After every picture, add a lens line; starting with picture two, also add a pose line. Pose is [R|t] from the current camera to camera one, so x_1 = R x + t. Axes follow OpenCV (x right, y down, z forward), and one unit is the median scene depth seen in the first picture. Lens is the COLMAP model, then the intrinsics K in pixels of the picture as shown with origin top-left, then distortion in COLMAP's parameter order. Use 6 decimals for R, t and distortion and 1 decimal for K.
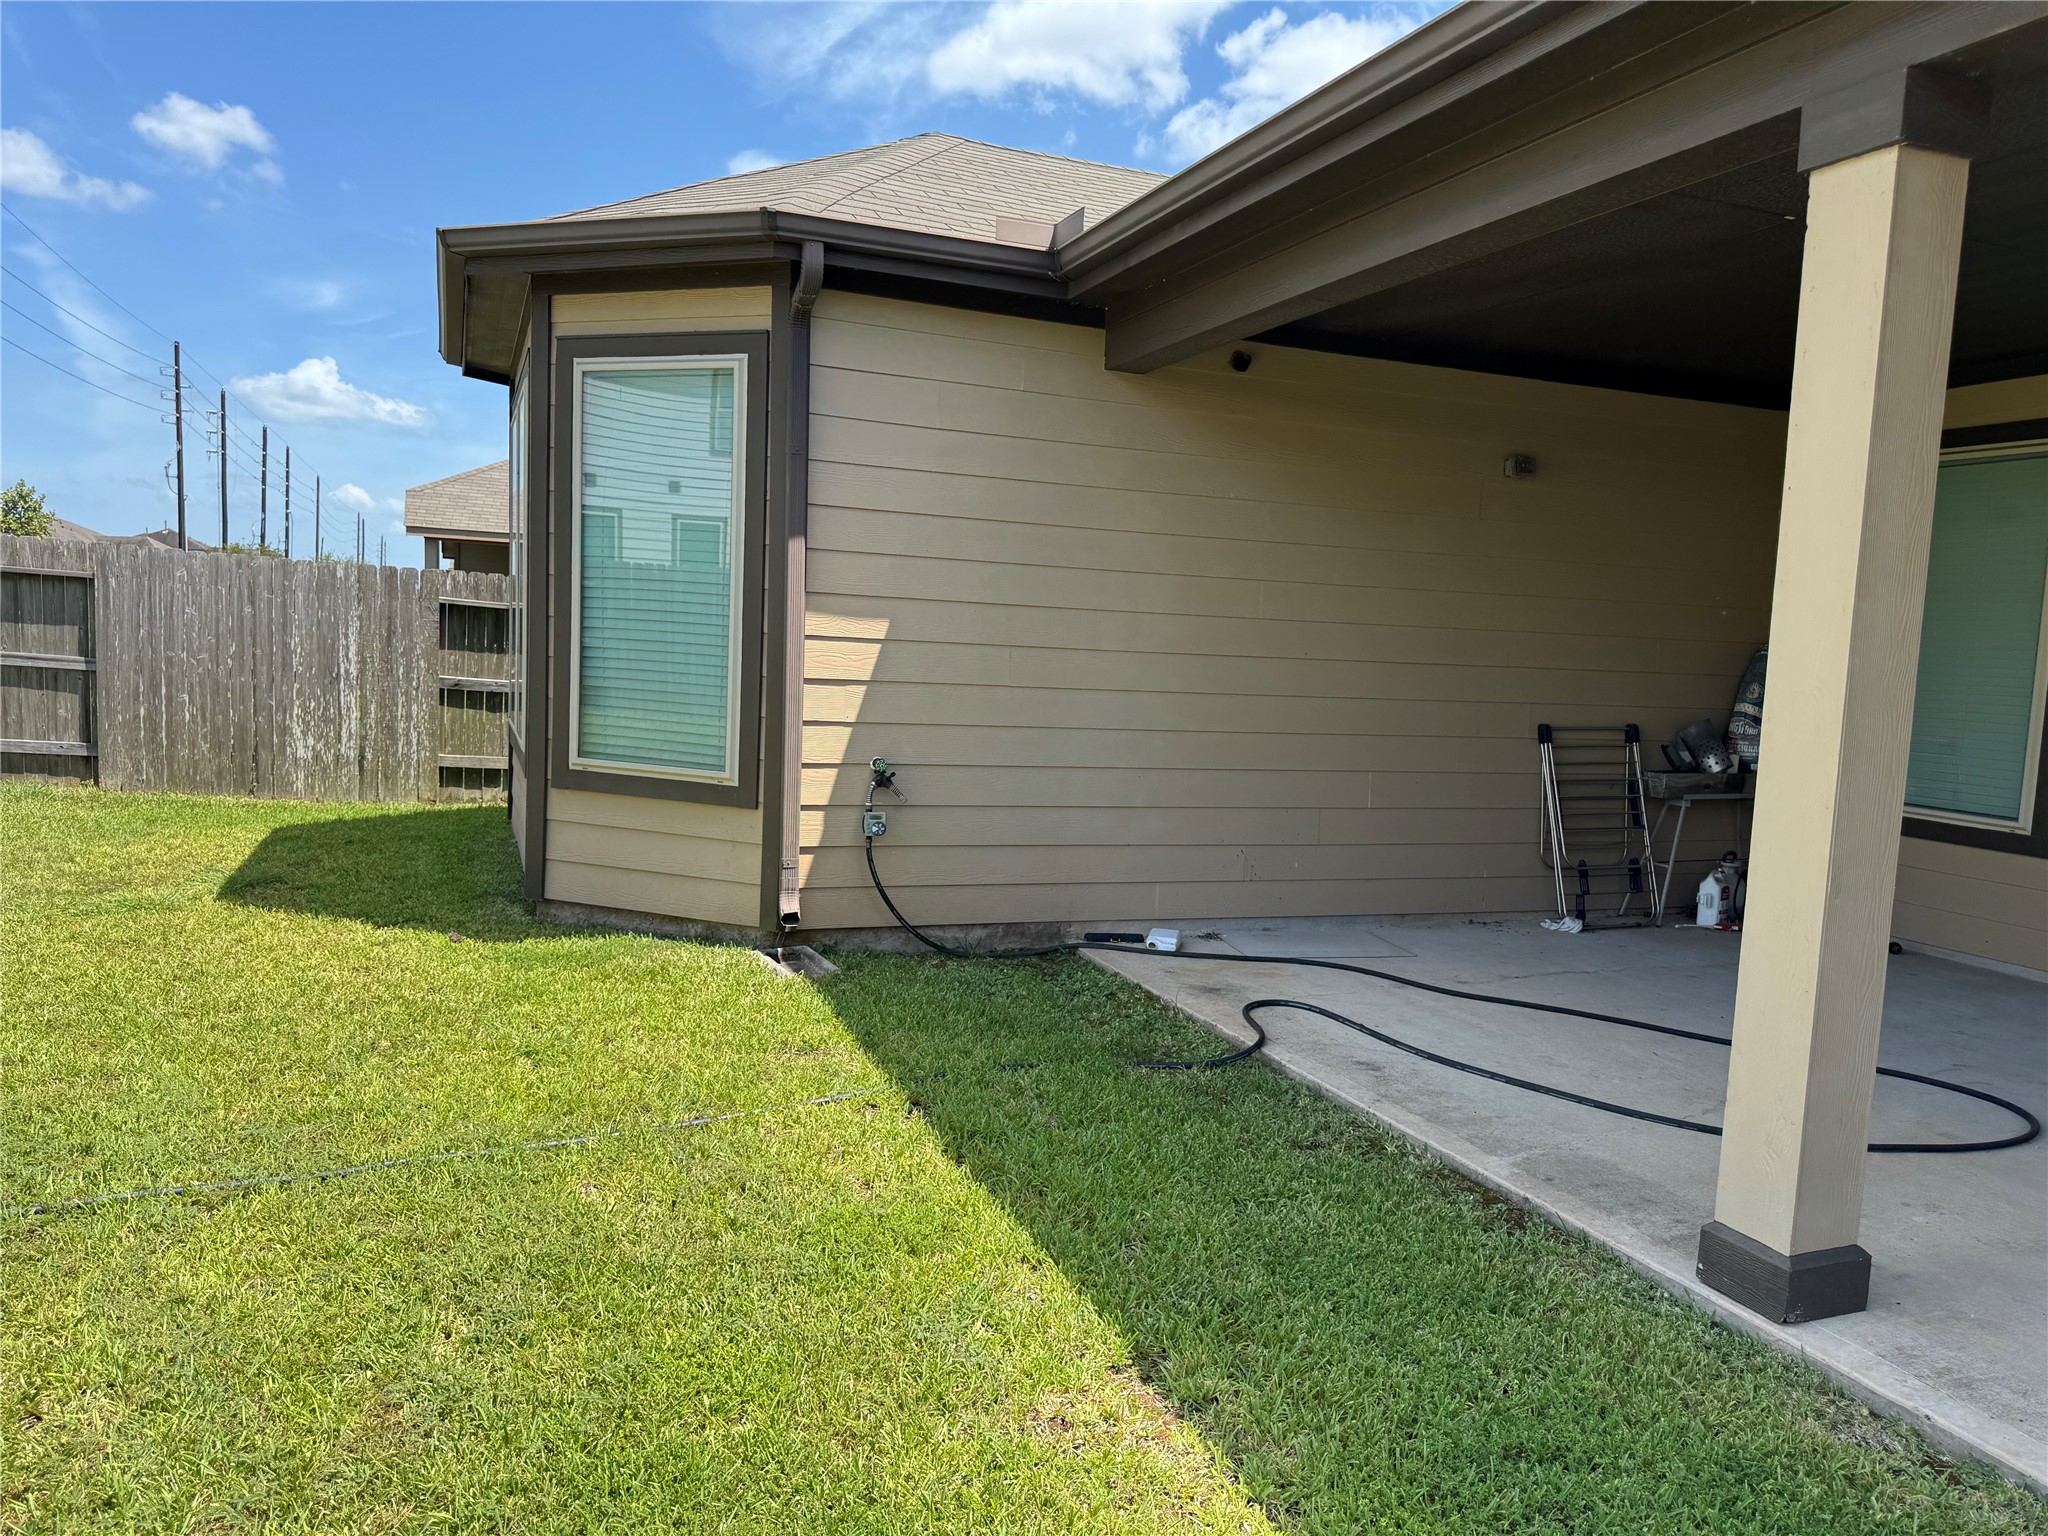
lens RADIAL K [[1441.8, 0, 1024.3], [0, 1441.8, 792.4], [0, 0, 1]] dist [0.001391, -0.005991]
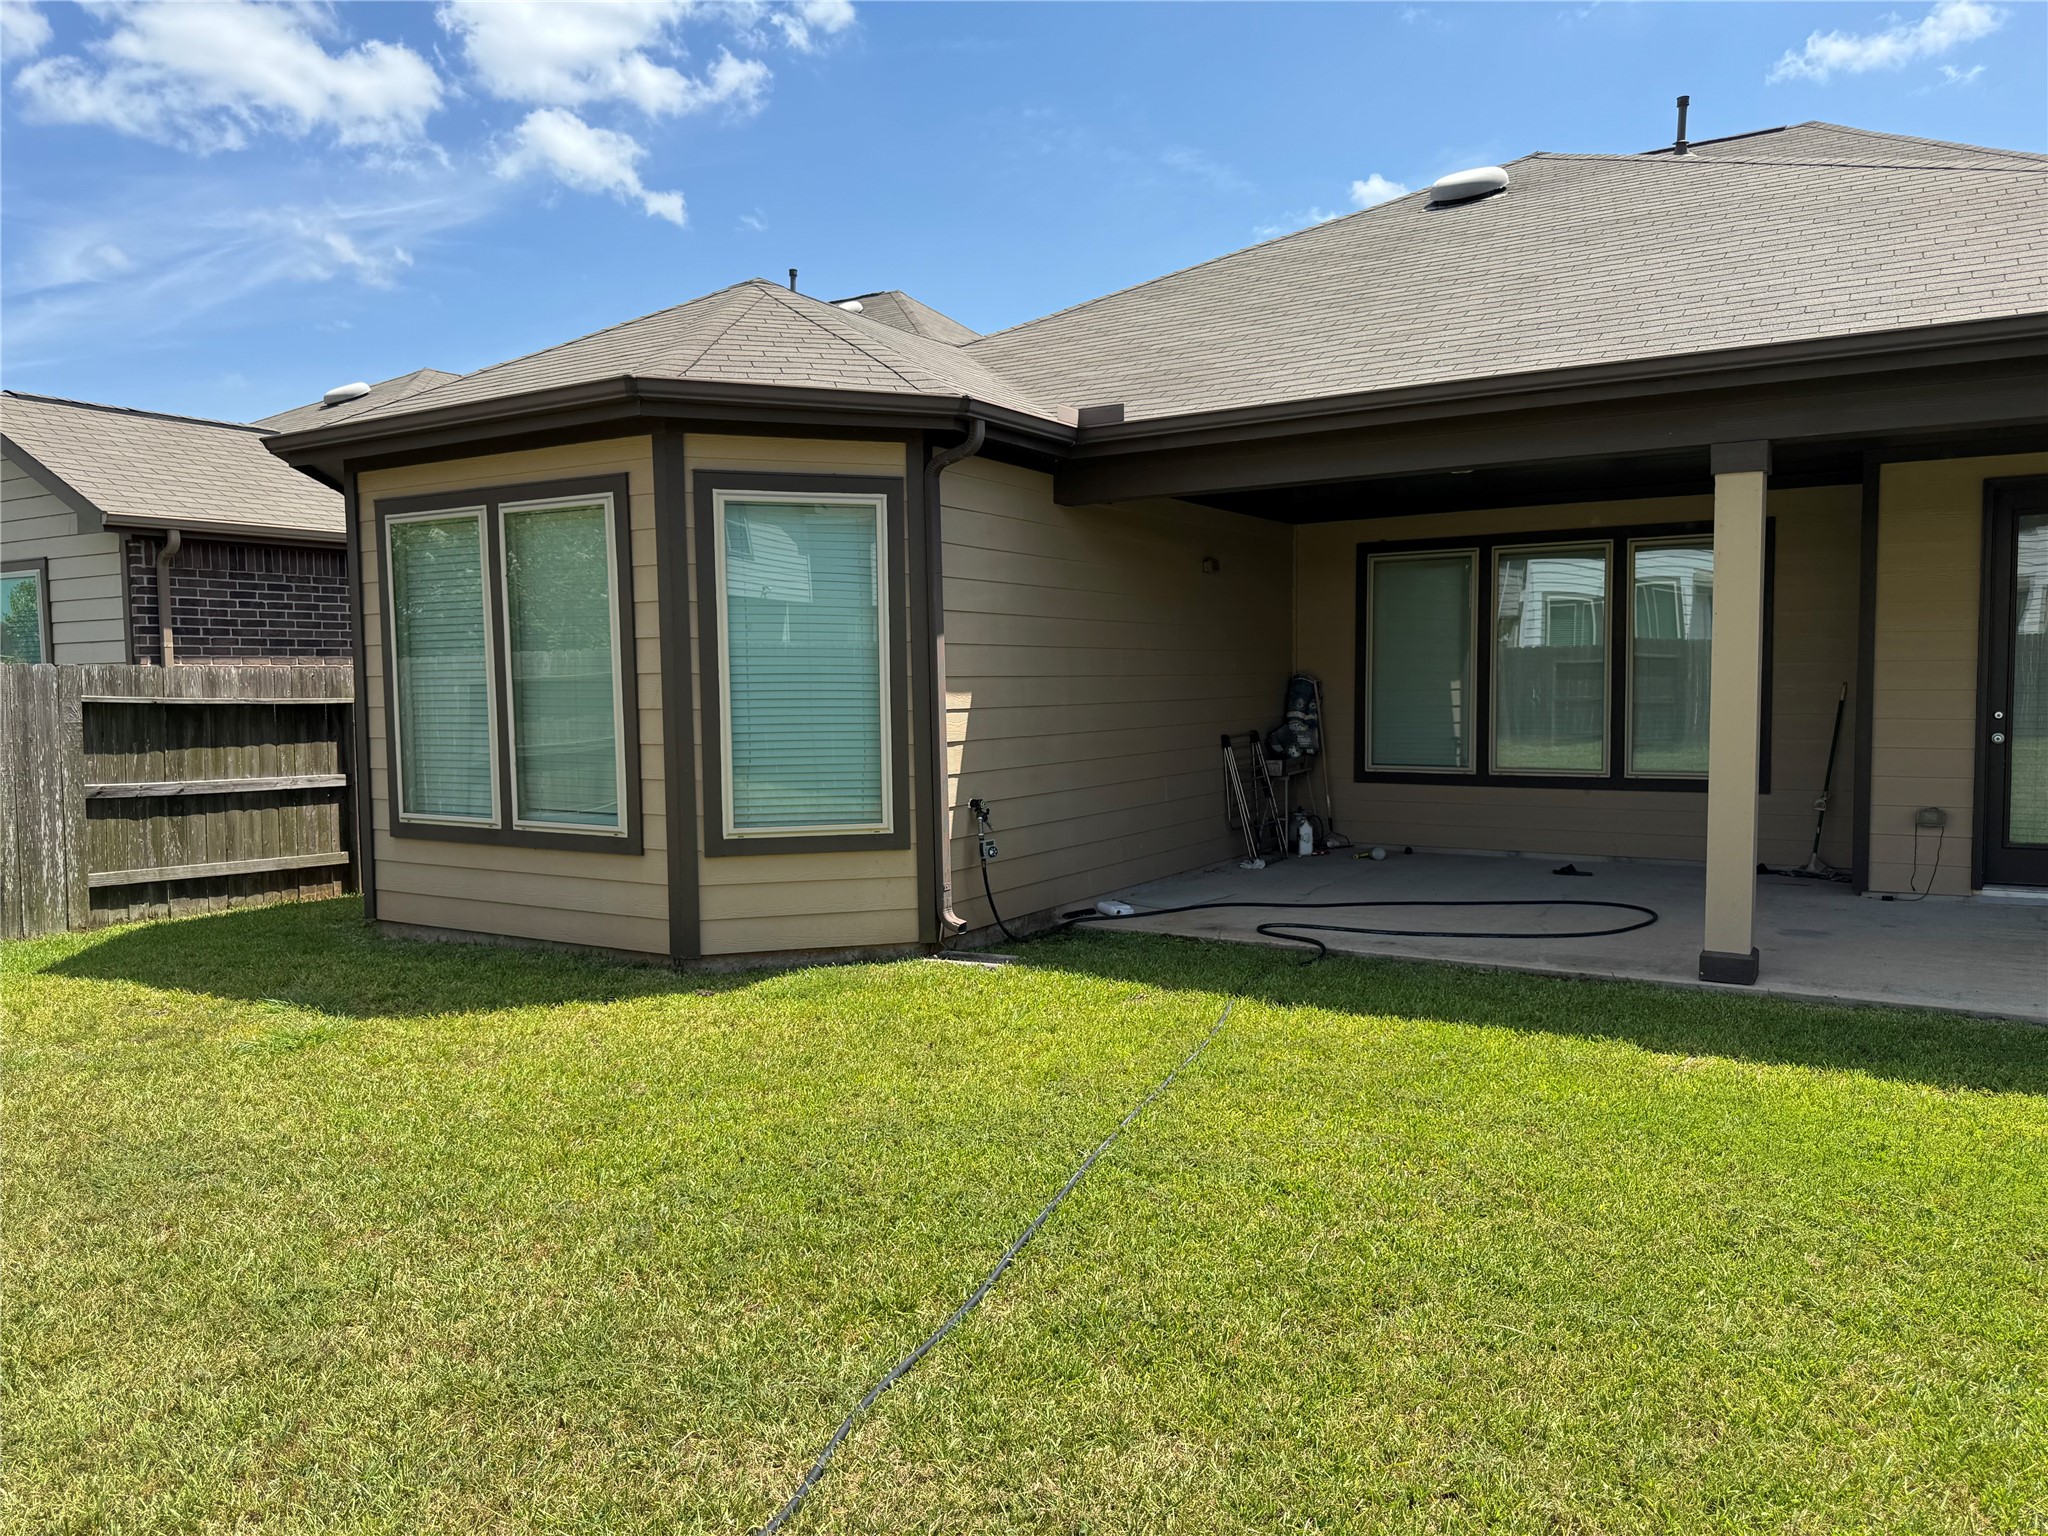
lens RADIAL K [[1441.0, 0, 980.1], [0, 1441.0, 788.1], [0, 0, 1]] dist [0.072195, -0.116024]
pose [[0.797802, -0.103543, 0.593963, -1.421500], [0.114797, 0.993208, 0.018949, -0.094278], [-0.591891, 0.053068, 0.804269, -0.102599]]
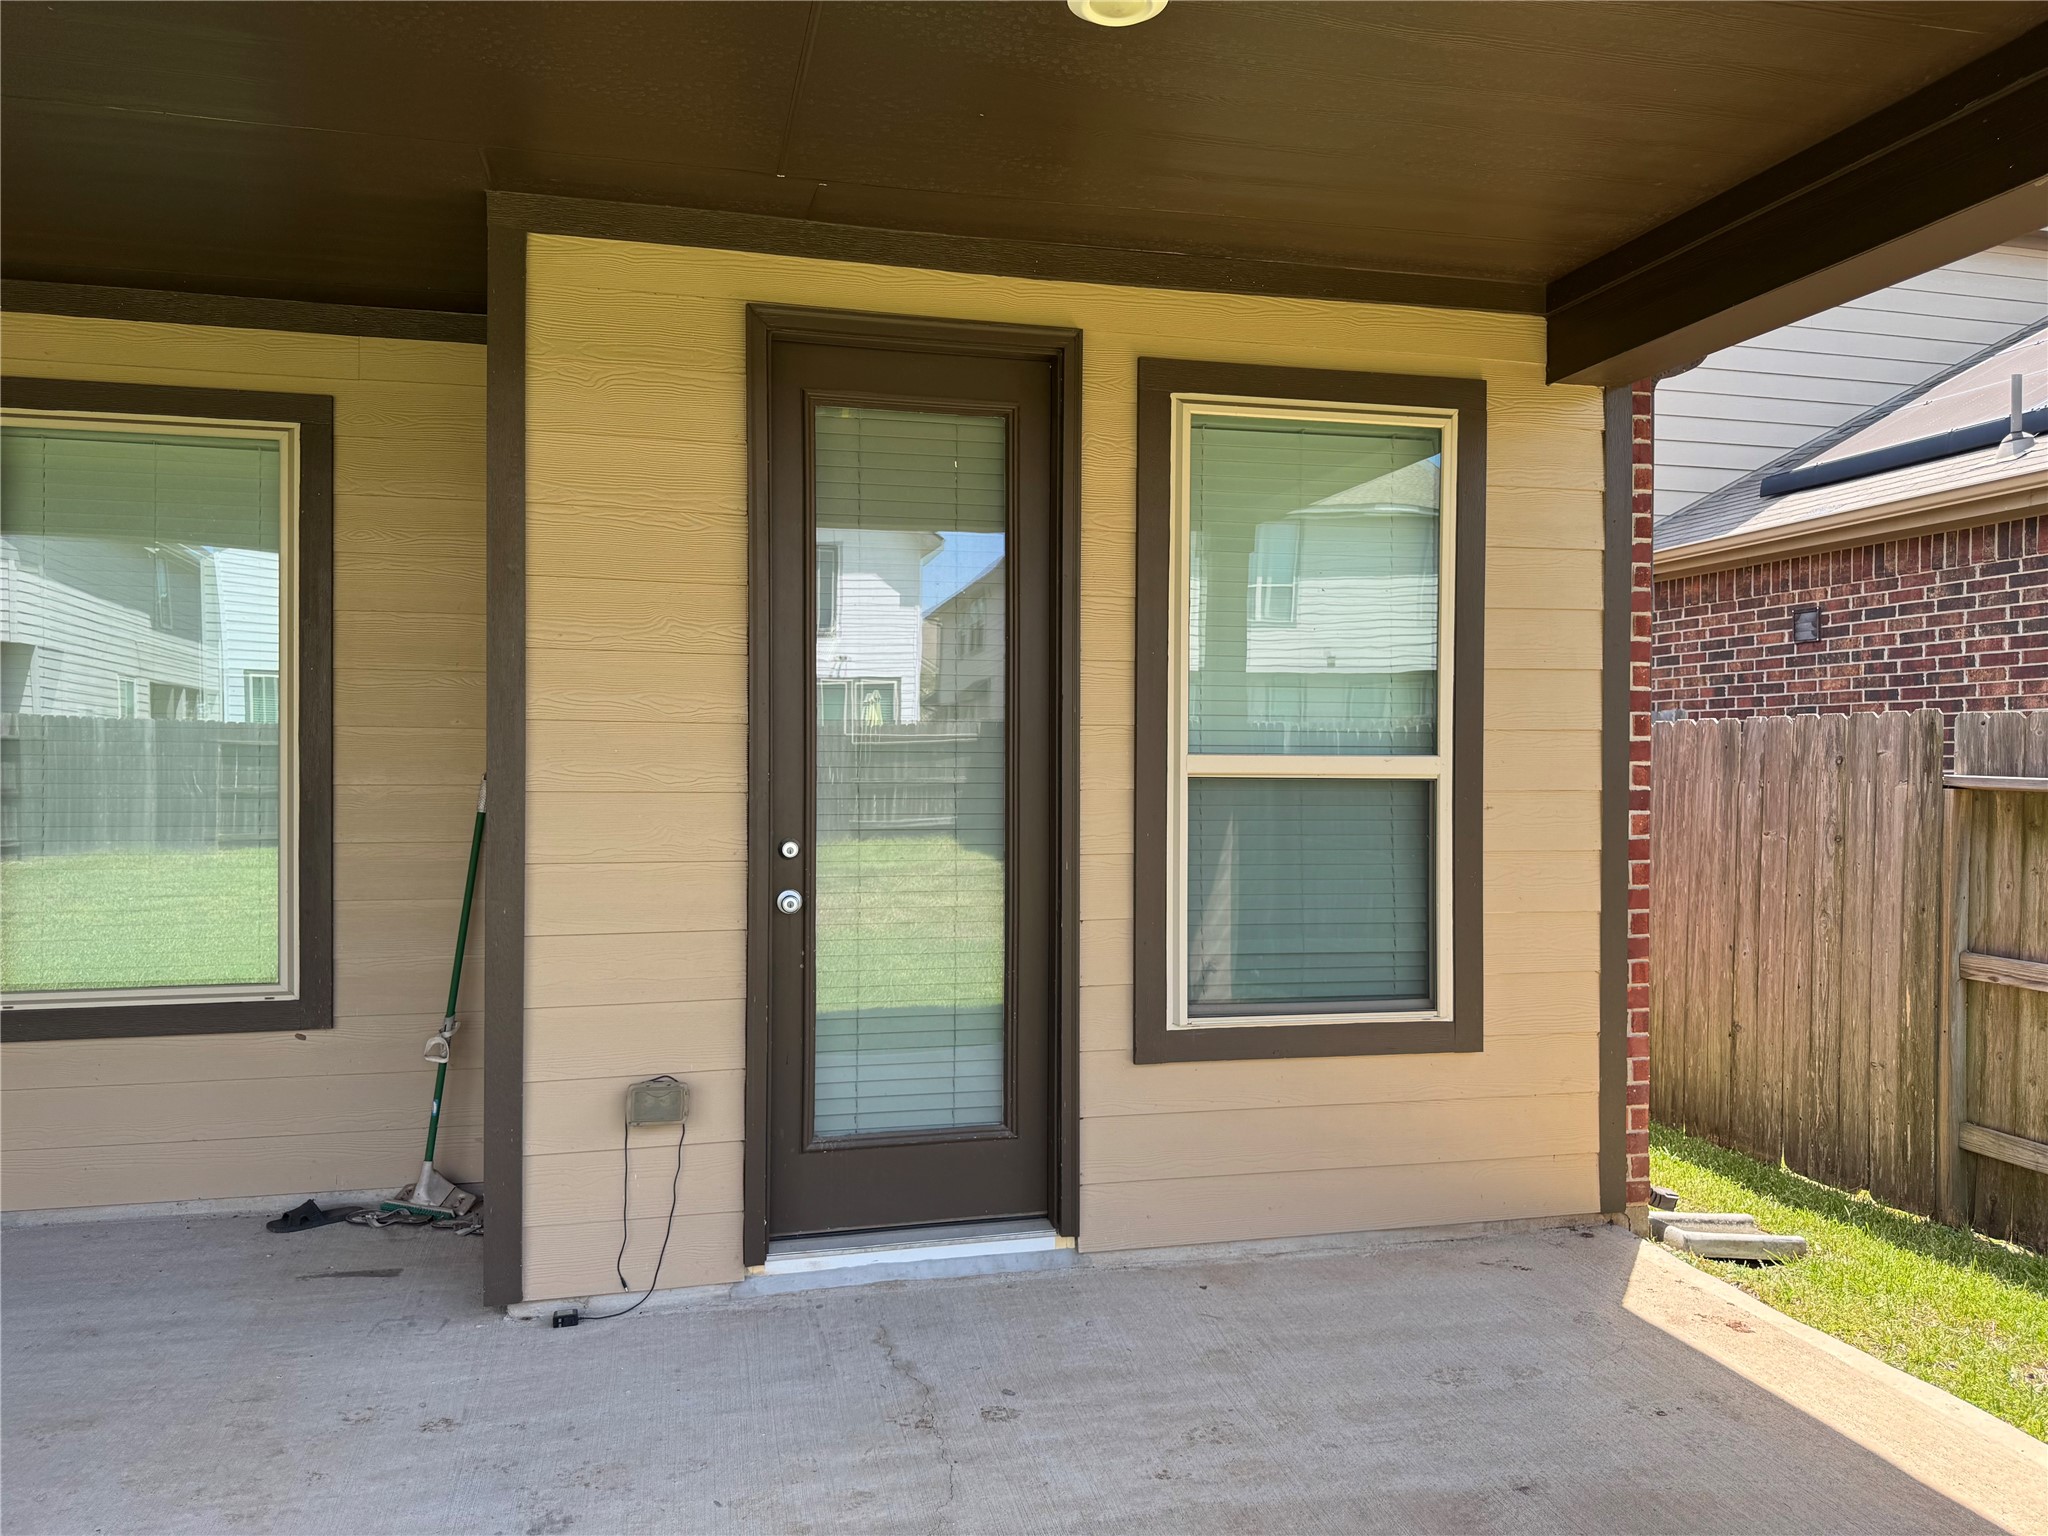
lens RADIAL K [[1448.3, 0, 1012.7], [0, 1448.3, 753.4], [0, 0, 1]] dist [0.085677, -0.164842]
pose [[0.116601, -0.042746, 0.992259, 0.287285], [0.108068, 0.993688, 0.030109, -0.059498], [-0.987282, 0.103720, 0.120484, 0.513121]]
